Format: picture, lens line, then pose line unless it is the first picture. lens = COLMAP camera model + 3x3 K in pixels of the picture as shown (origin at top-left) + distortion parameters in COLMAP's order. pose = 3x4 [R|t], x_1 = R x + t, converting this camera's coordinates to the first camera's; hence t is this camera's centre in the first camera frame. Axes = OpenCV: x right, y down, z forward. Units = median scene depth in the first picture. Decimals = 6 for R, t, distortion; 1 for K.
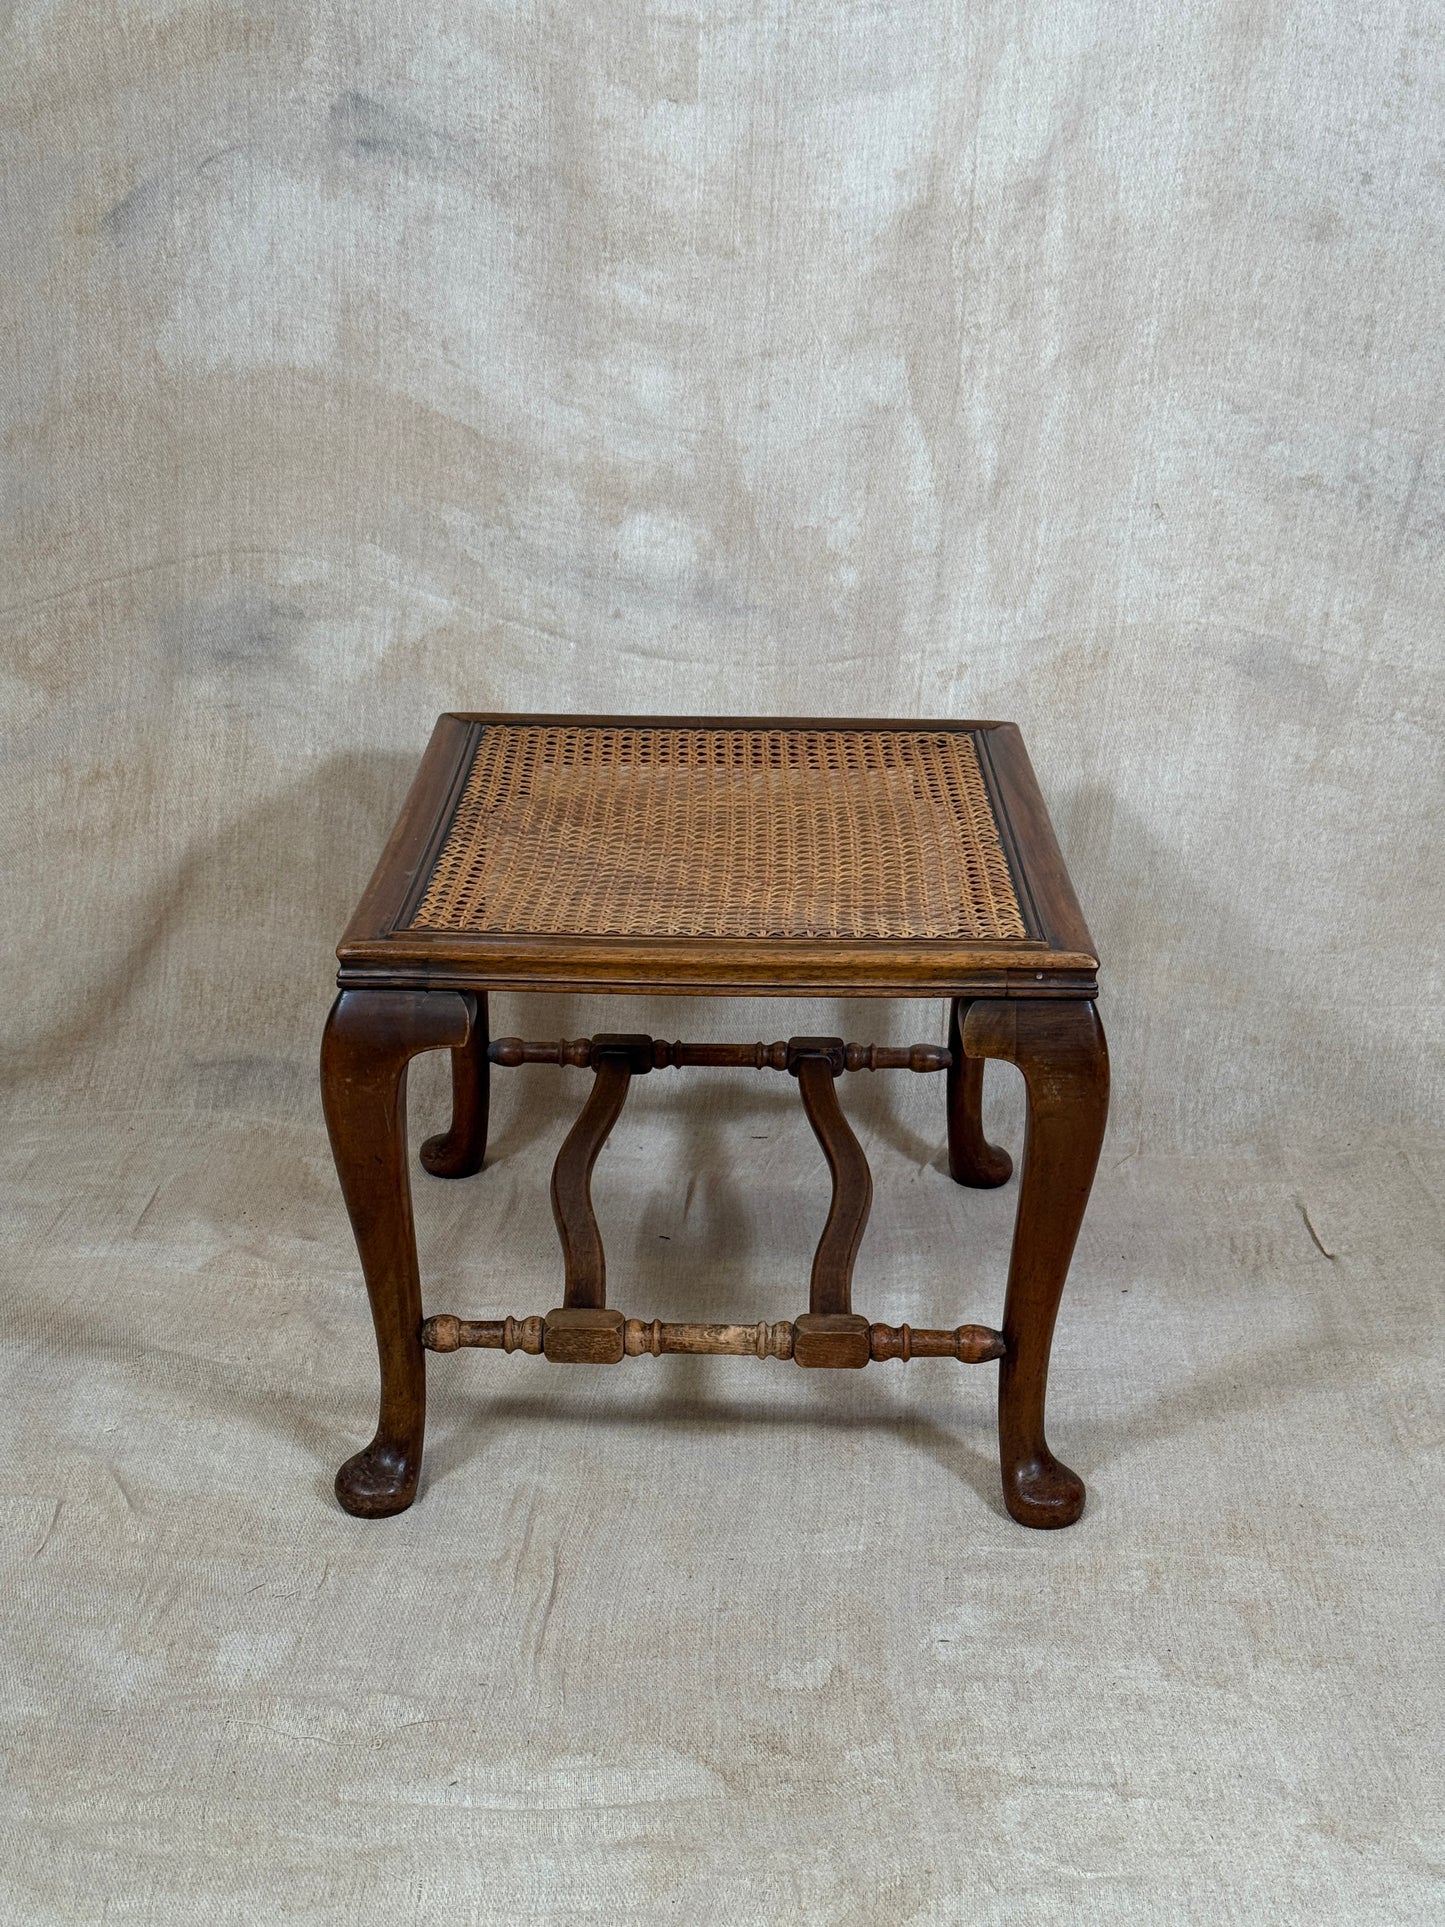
lens RADIAL K [[2664.3, 0, 716.8], [0, 2664.3, 985.6], [0, 0, 1]] dist [0.104723, 0.000000]
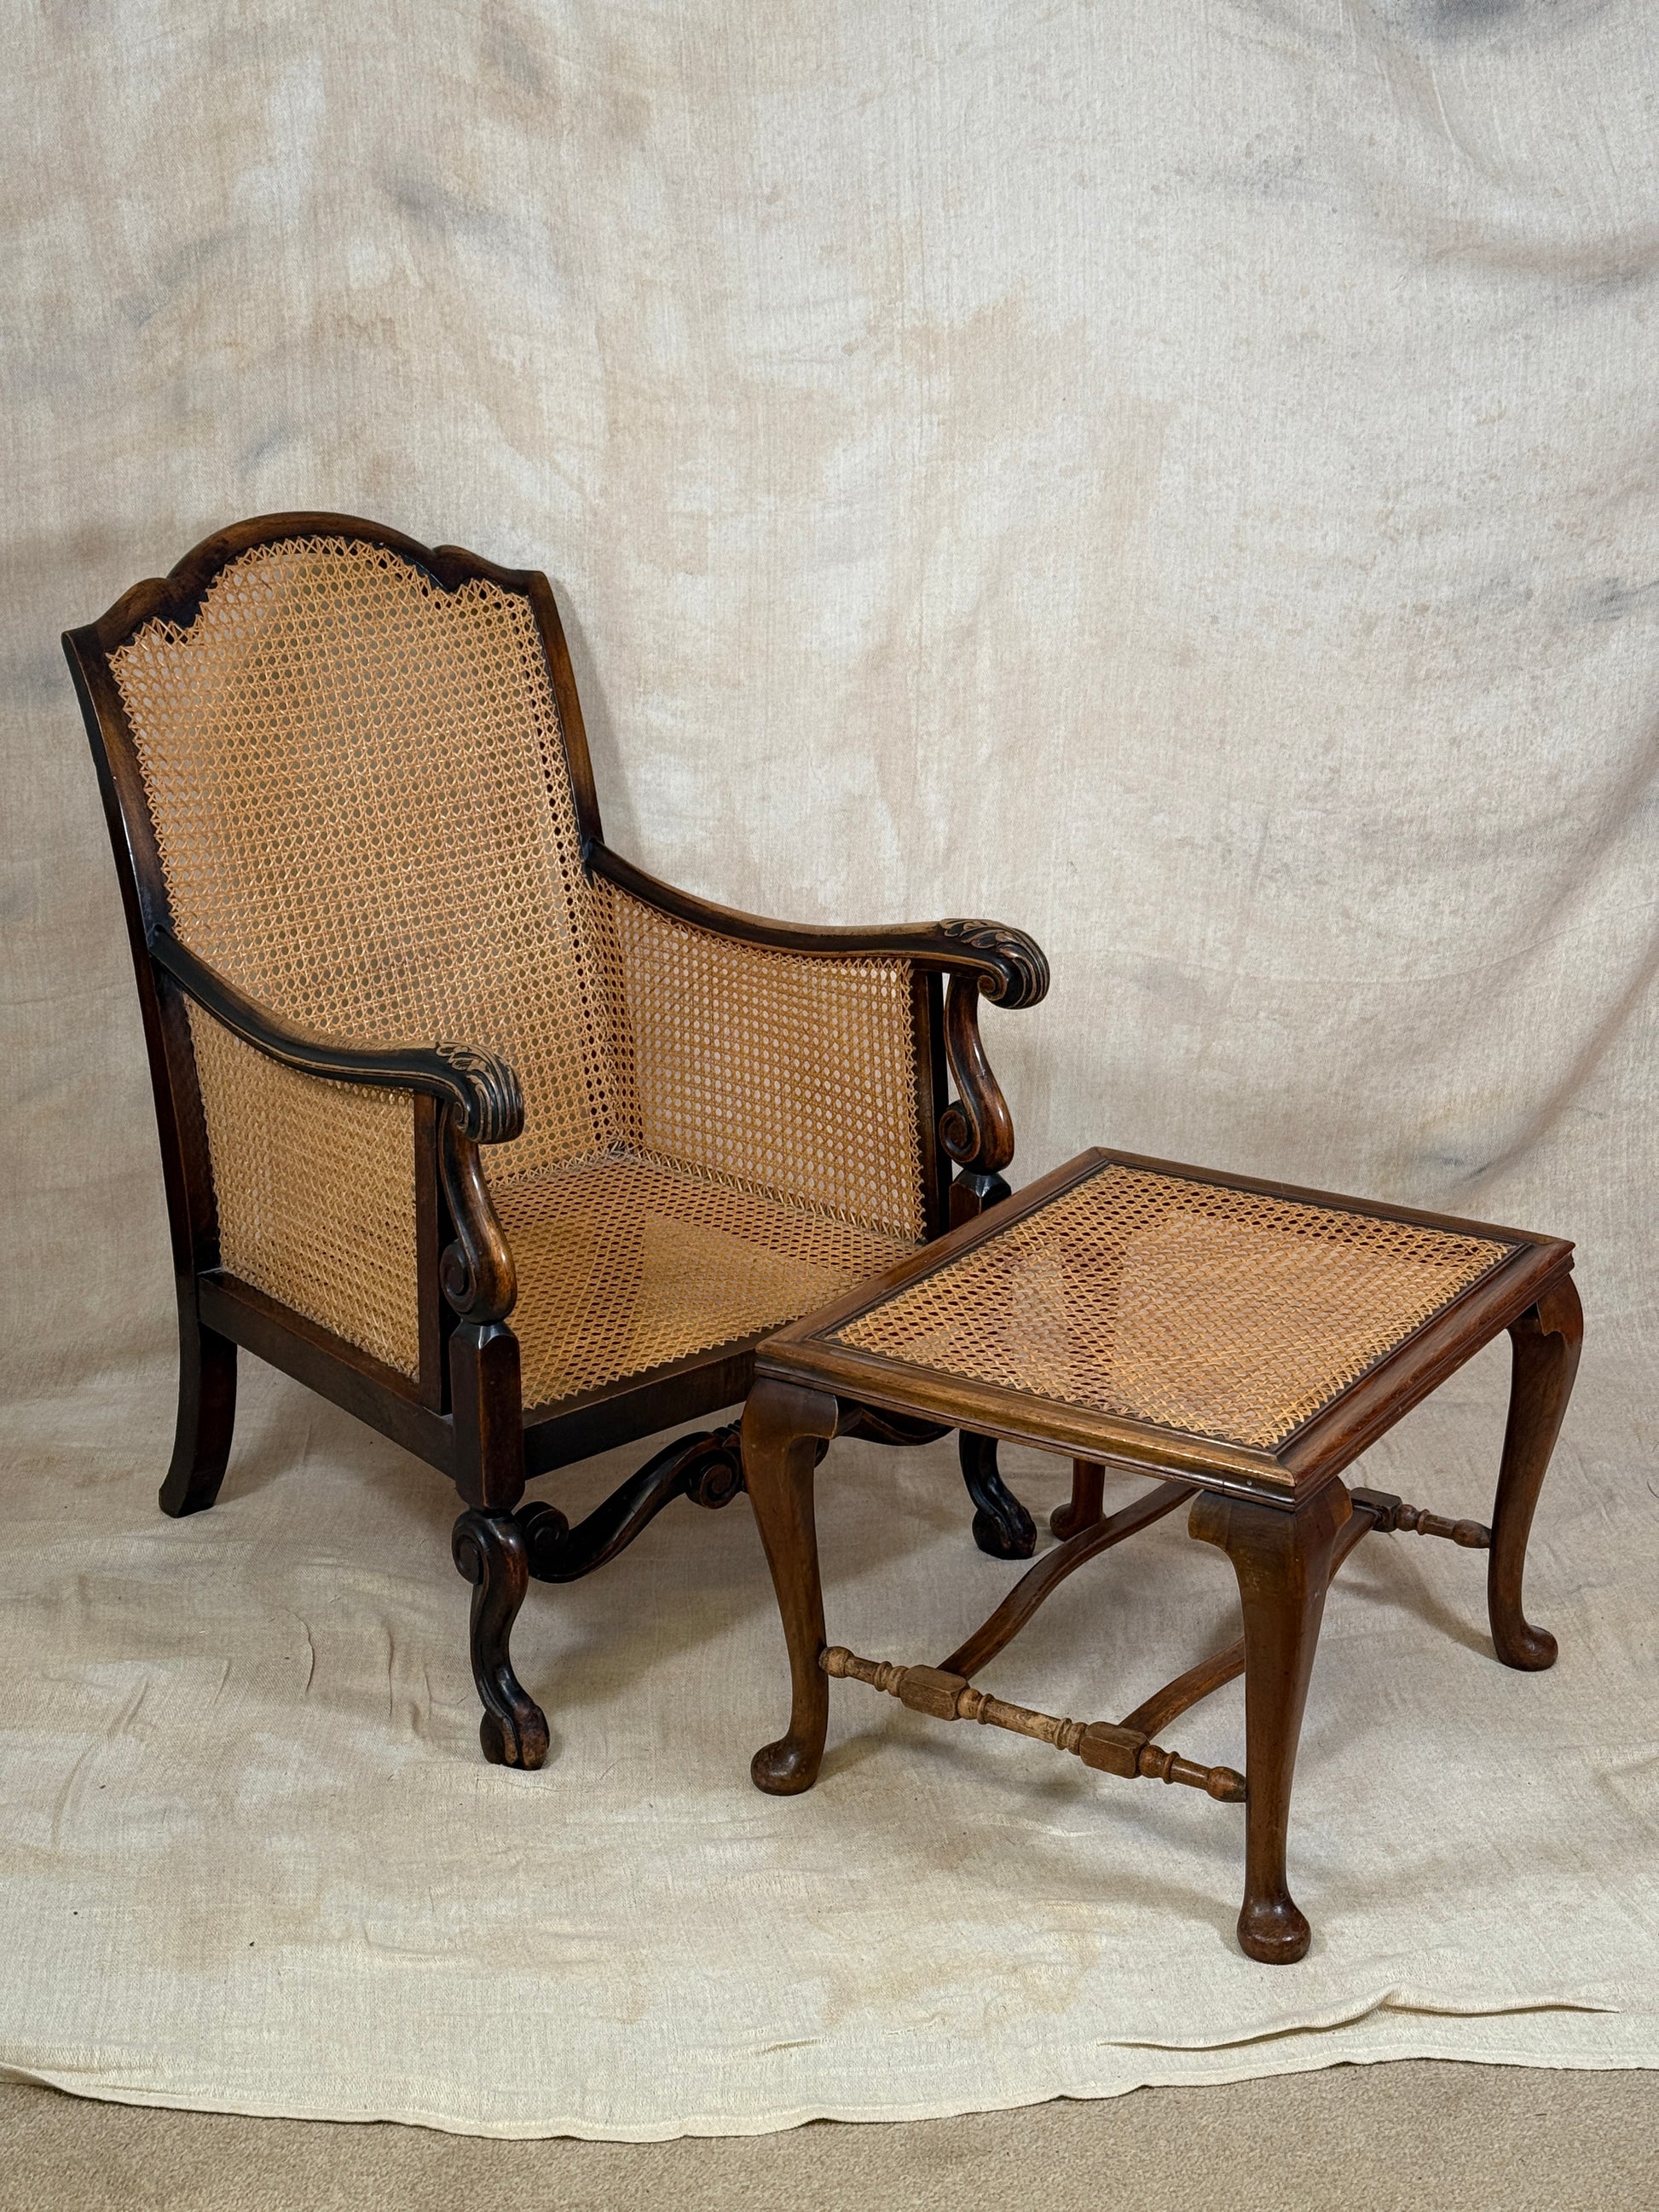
lens RADIAL K [[3058.6, 0, 822.9], [0, 3058.6, 1137.5], [0, 0, 1]] dist [0.104723, 0.000000]
pose [[0.995751, -0.041693, 0.082105, -0.083865], [0.043434, 0.998865, -0.019533, -0.022907], [-0.081197, 0.023016, 0.996432, -0.472352]]
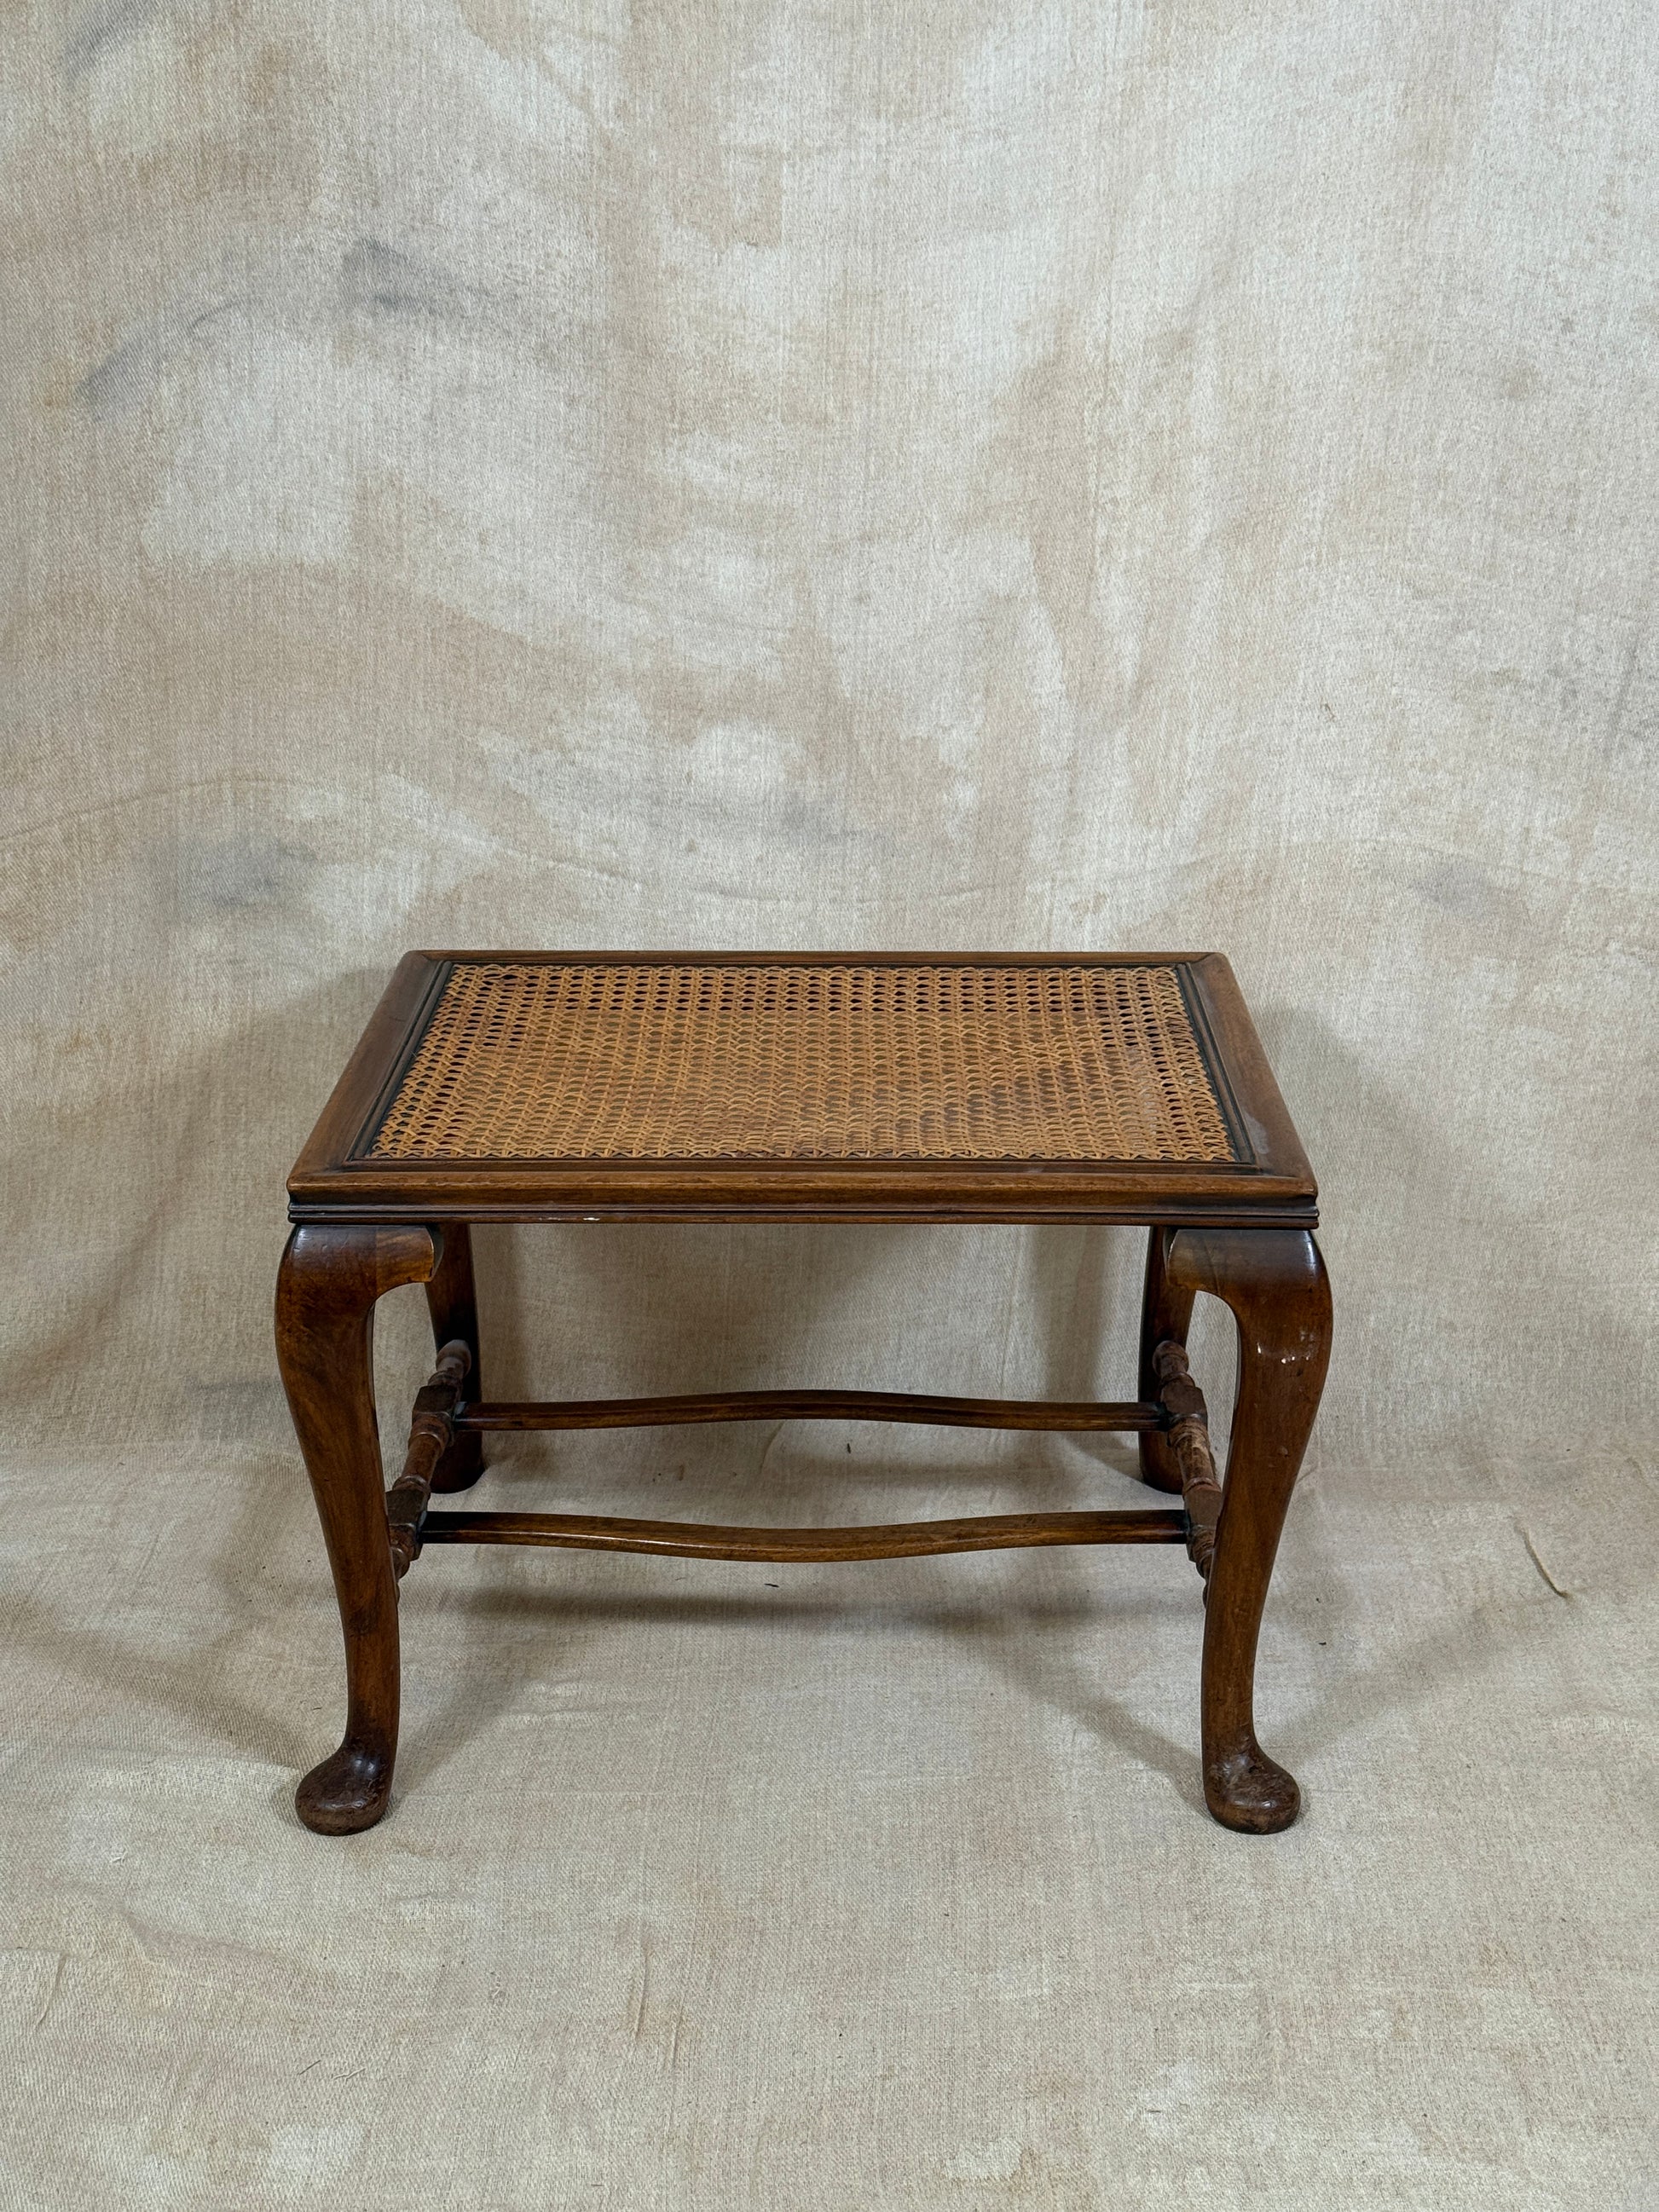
lens RADIAL K [[3058.6, 0, 808.3], [0, 3058.6, 1121.8], [0, 0, 1]] dist [0.104723, 0.000000]
pose [[0.999338, -0.019748, 0.030565, -0.033204], [0.020343, 0.999607, -0.019266, -0.032535], [-0.030173, 0.019875, 0.999347, 0.034010]]
